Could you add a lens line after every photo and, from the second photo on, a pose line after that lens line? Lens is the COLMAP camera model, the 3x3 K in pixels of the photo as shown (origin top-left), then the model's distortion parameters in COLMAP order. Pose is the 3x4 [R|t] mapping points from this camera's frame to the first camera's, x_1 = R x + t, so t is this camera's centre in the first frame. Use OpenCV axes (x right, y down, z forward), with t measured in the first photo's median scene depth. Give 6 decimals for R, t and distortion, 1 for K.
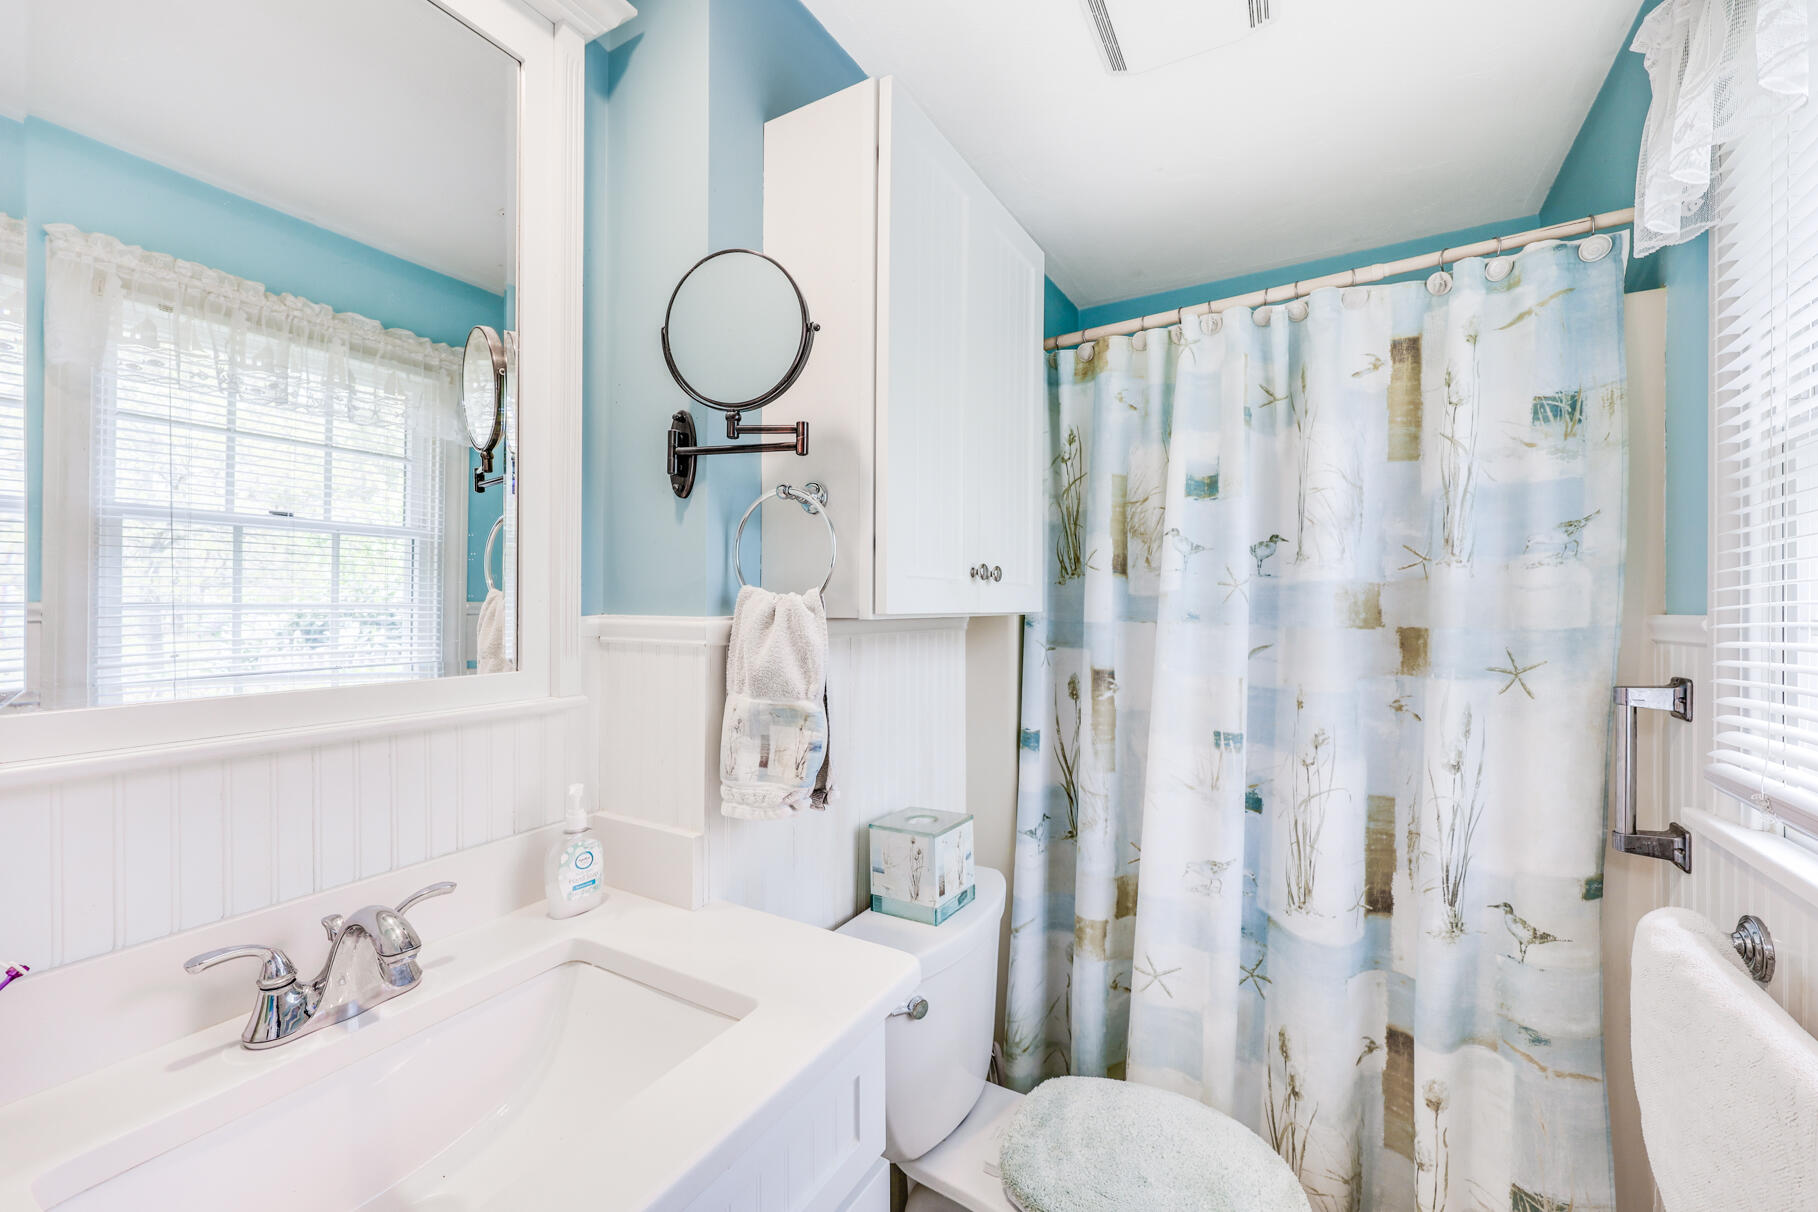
lens RADIAL K [[727.9, 0, 910.5], [0, 727.9, 600.5], [0, 0, 1]] dist [0.000942, 0.000431]
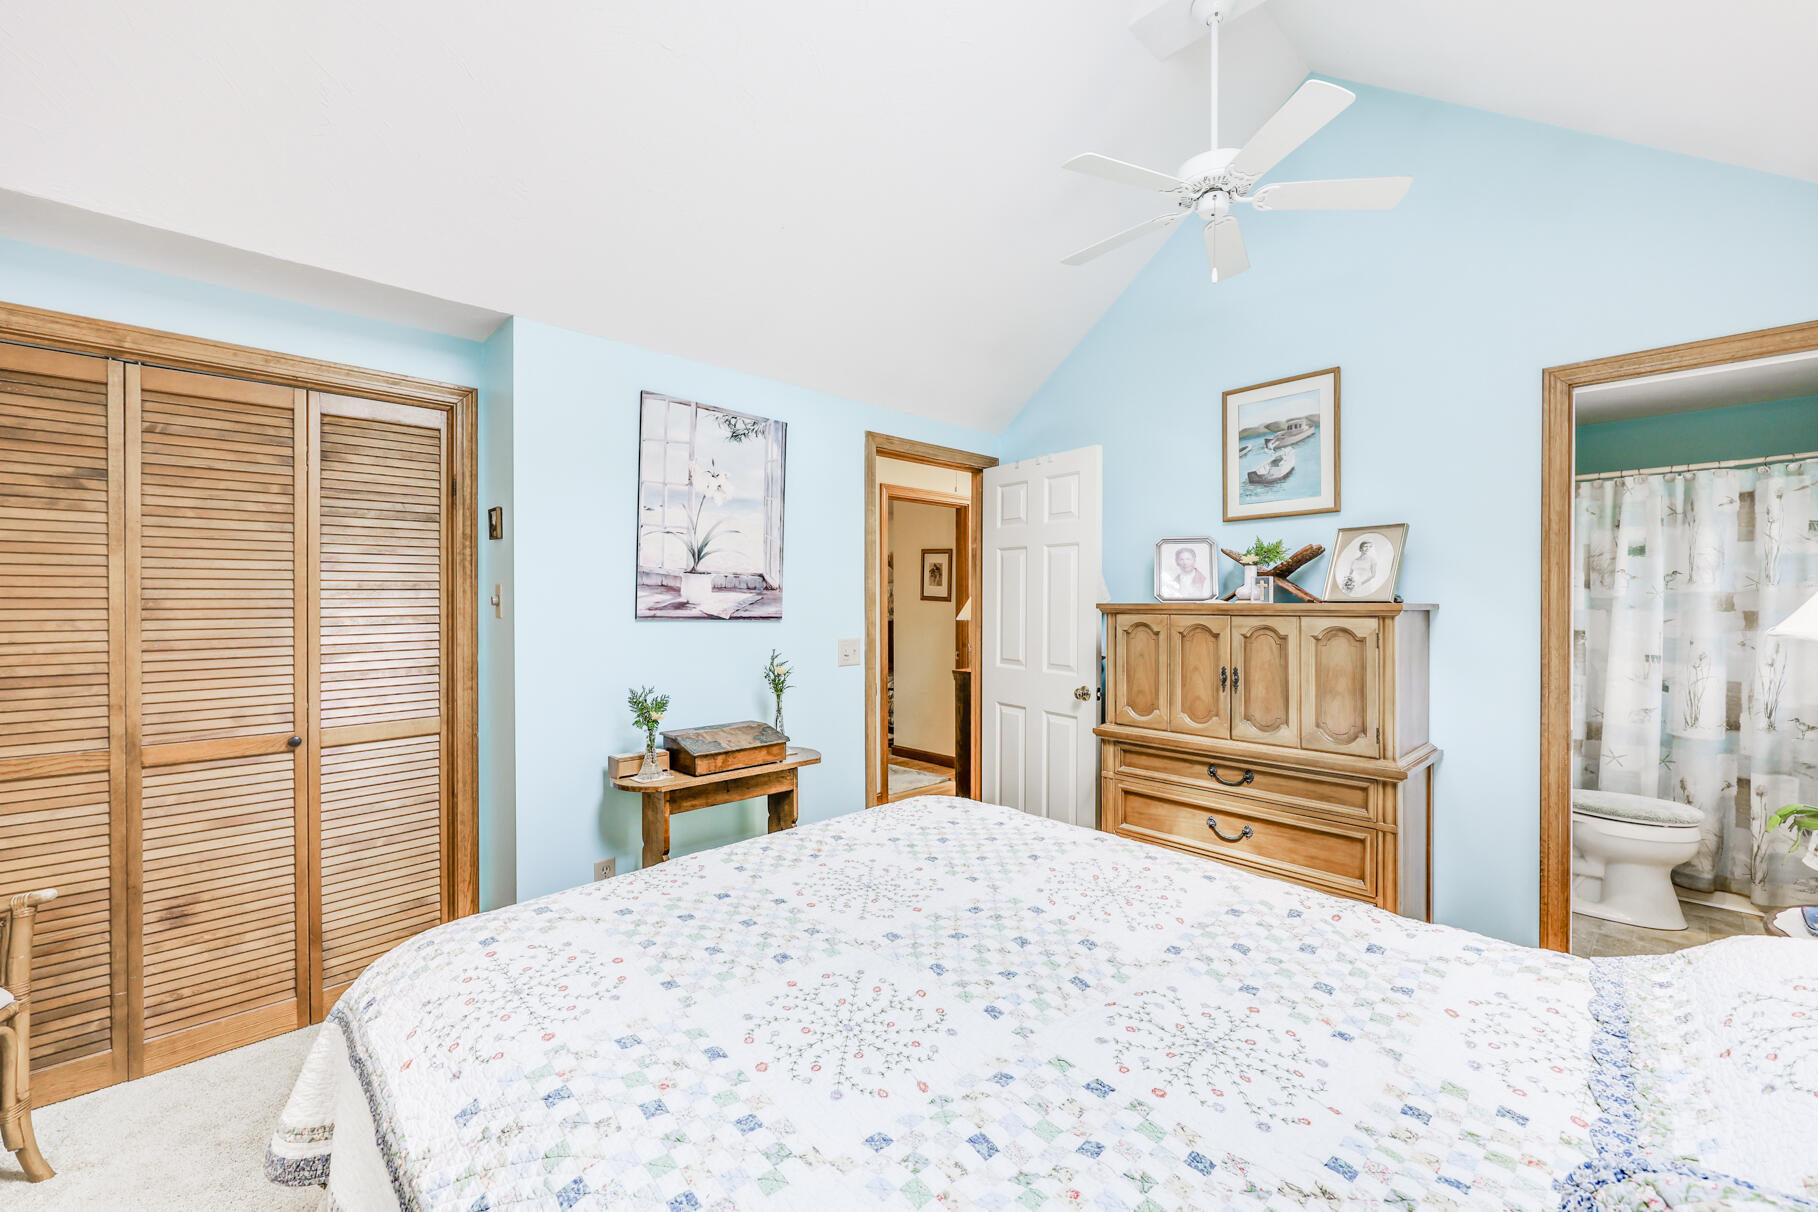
lens RADIAL K [[727.9, 0, 923.4], [0, 727.9, 603.0], [0, 0, 1]] dist [0.000942, 0.000431]
pose [[0.965671, 0.000483, -0.259769, -1.303557], [-0.000726, 0.999999, -0.000841, 0.014506], [0.259769, 0.001001, 0.965670, -2.005997]]
